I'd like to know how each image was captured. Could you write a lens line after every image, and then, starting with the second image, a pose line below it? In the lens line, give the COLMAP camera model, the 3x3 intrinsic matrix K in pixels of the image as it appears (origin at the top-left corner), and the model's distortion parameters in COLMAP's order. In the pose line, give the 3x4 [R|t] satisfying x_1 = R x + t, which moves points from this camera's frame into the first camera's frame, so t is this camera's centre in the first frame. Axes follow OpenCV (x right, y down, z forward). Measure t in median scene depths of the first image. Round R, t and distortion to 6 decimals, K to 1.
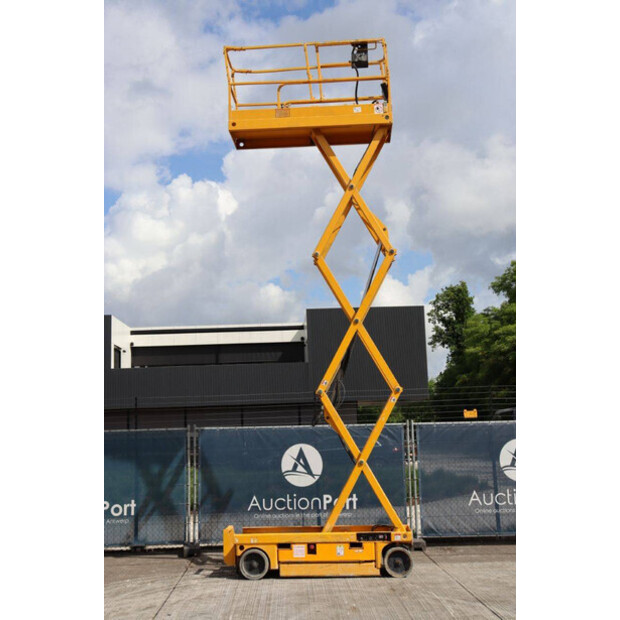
lens RADIAL K [[788.8, 0, 310.0], [0, 788.8, 310.0], [0, 0, 1]] dist [-0.013659, 0.297548]
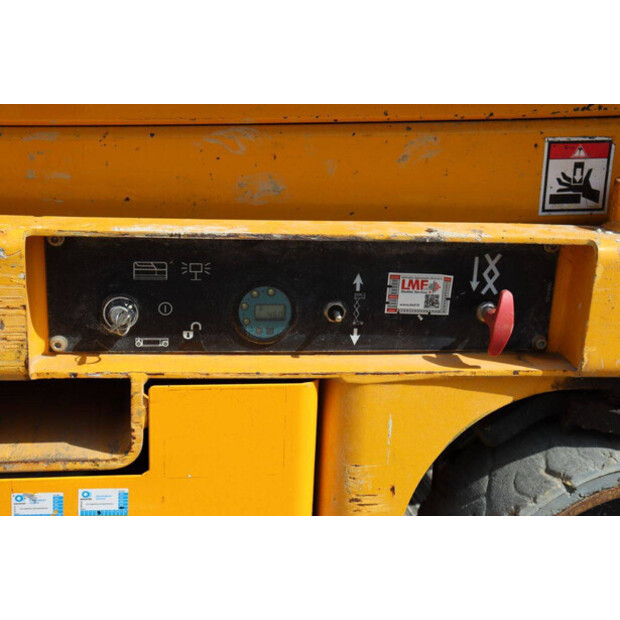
lens RADIAL K [[902.4, 0, 310.0], [0, 902.4, 310.0], [0, 0, 1]] dist [0.033432, 0.042812]
pose [[0.978048, 0.006874, 0.208268, 0.064550], [-0.096185, 0.901507, 0.421940, 0.255405], [-0.184855, -0.432710, 0.882378, 0.928469]]
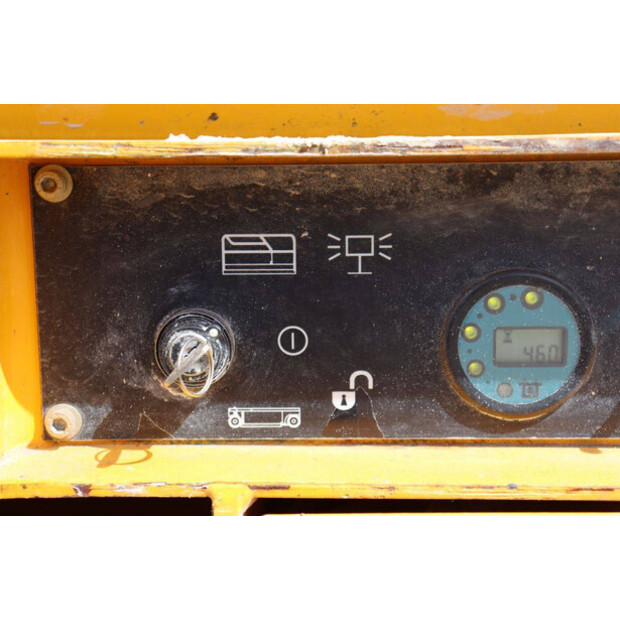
lens RADIAL K [[1066.1, 0, 310.0], [0, 1066.1, 310.0], [0, 0, 1]] dist [0.098466, 0.083924]
pose [[0.998663, 0.004928, 0.051463, 0.066986], [-0.021323, 0.946096, 0.323185, 0.273982], [-0.047096, -0.323850, 0.944936, 0.959424]]
